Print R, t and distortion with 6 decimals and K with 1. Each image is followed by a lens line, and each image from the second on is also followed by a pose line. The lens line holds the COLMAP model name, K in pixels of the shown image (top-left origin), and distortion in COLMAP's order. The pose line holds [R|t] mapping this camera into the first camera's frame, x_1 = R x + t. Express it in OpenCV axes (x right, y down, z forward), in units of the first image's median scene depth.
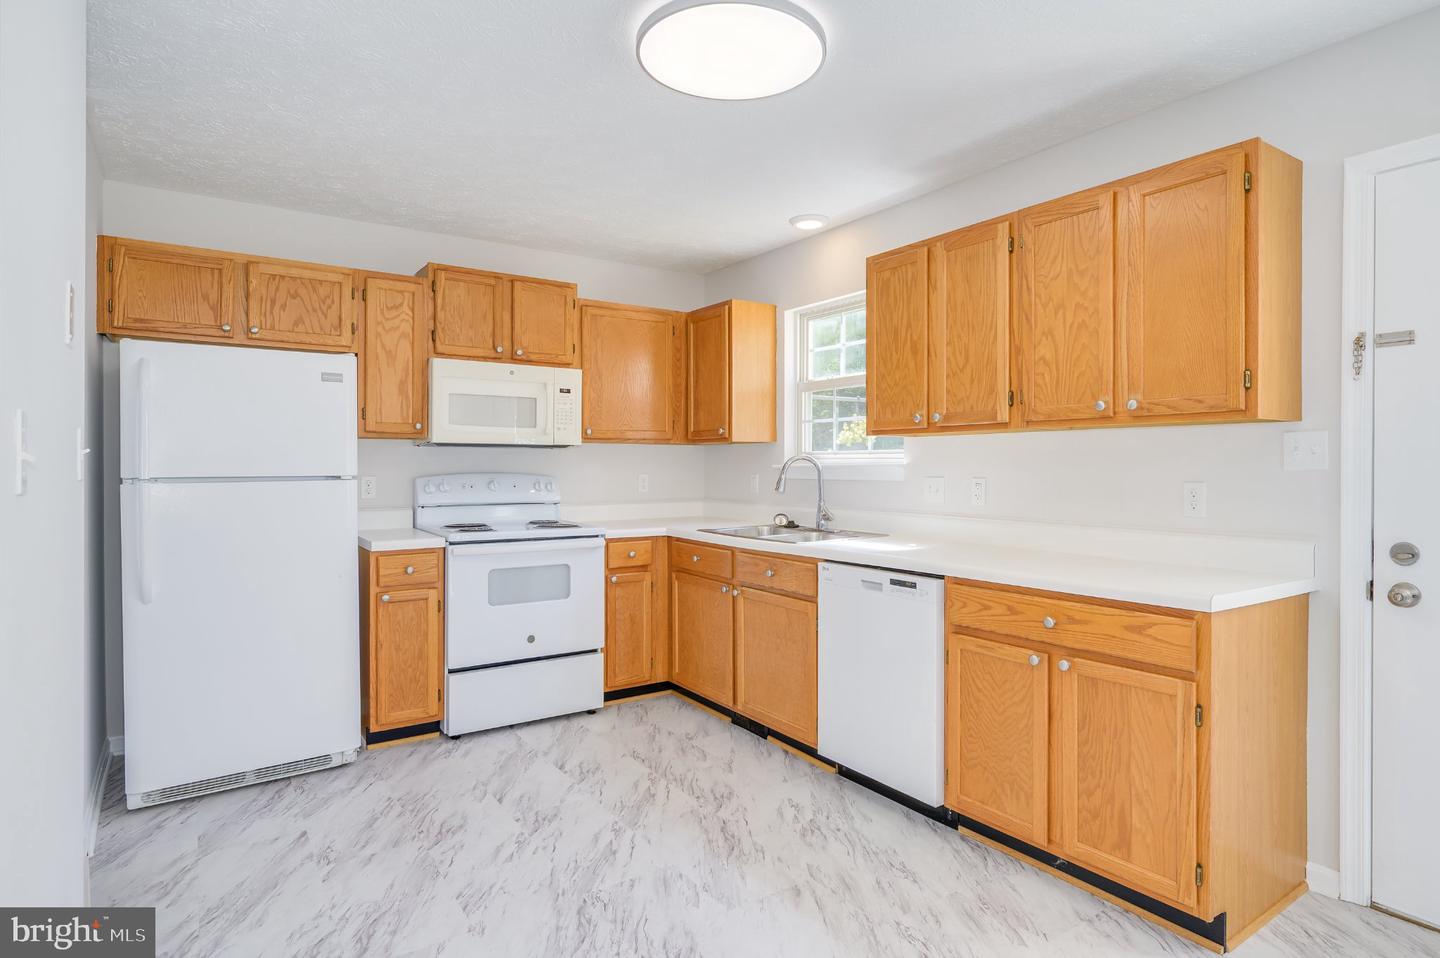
lens RADIAL K [[812.9, 0, 724.7], [0, 812.9, 470.0], [0, 0, 1]] dist [0.003121, -0.002027]
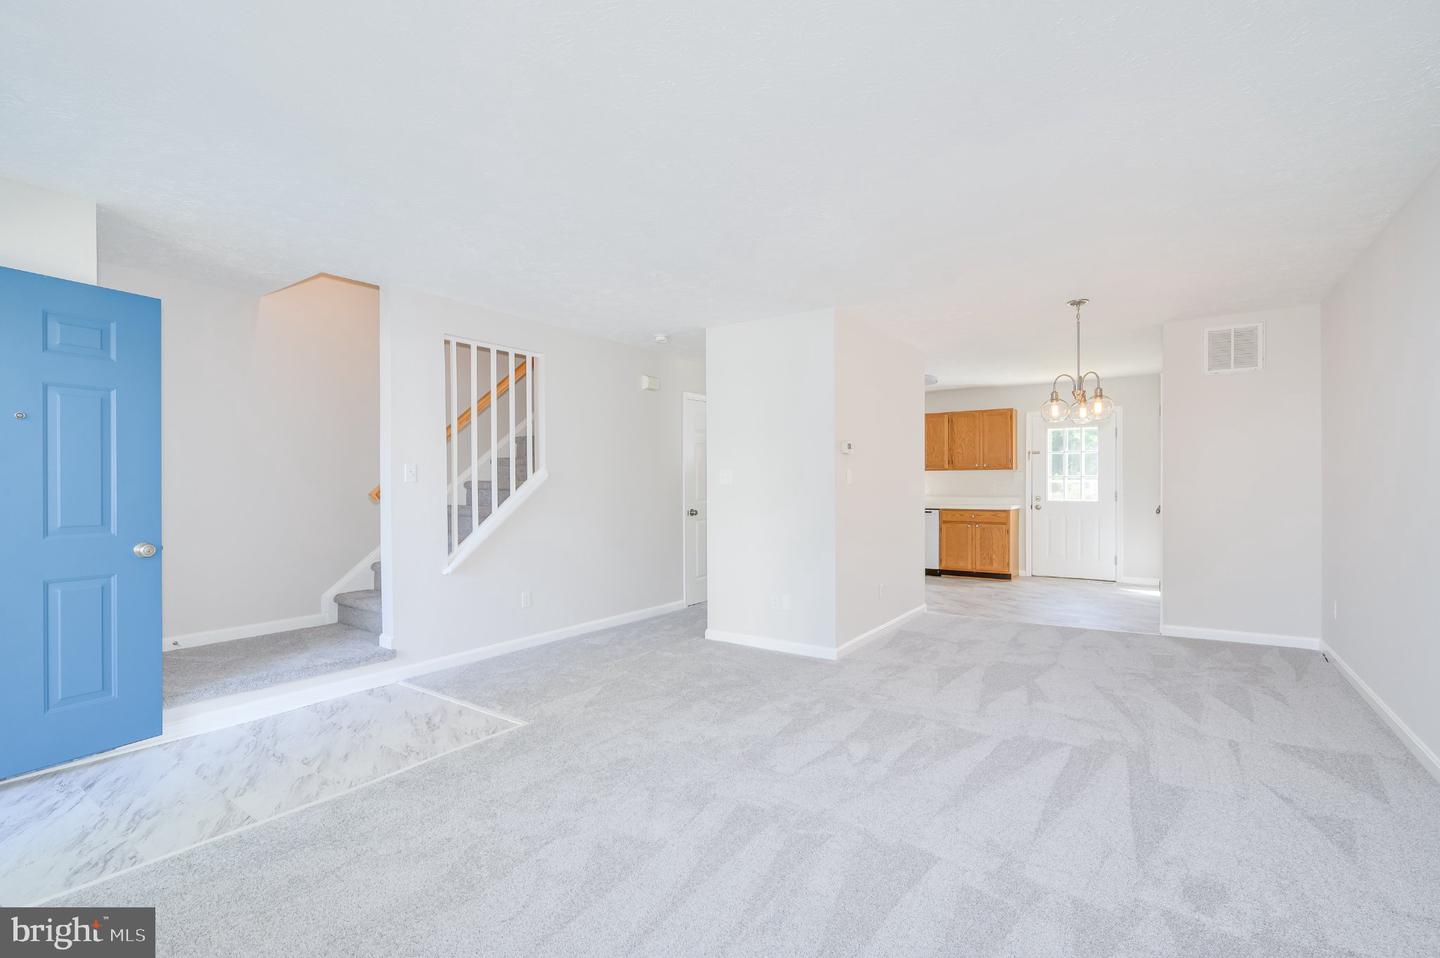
lens RADIAL K [[643.4, 0, 740.6], [0, 643.4, 487.0], [0, 0, 1]] dist [0.003483, -0.002568]
pose [[0.927008, -0.006824, 0.374980, -1.711864], [0.004640, 0.999967, 0.006726, 0.003443], [-0.375013, -0.004495, 0.927008, -1.435062]]
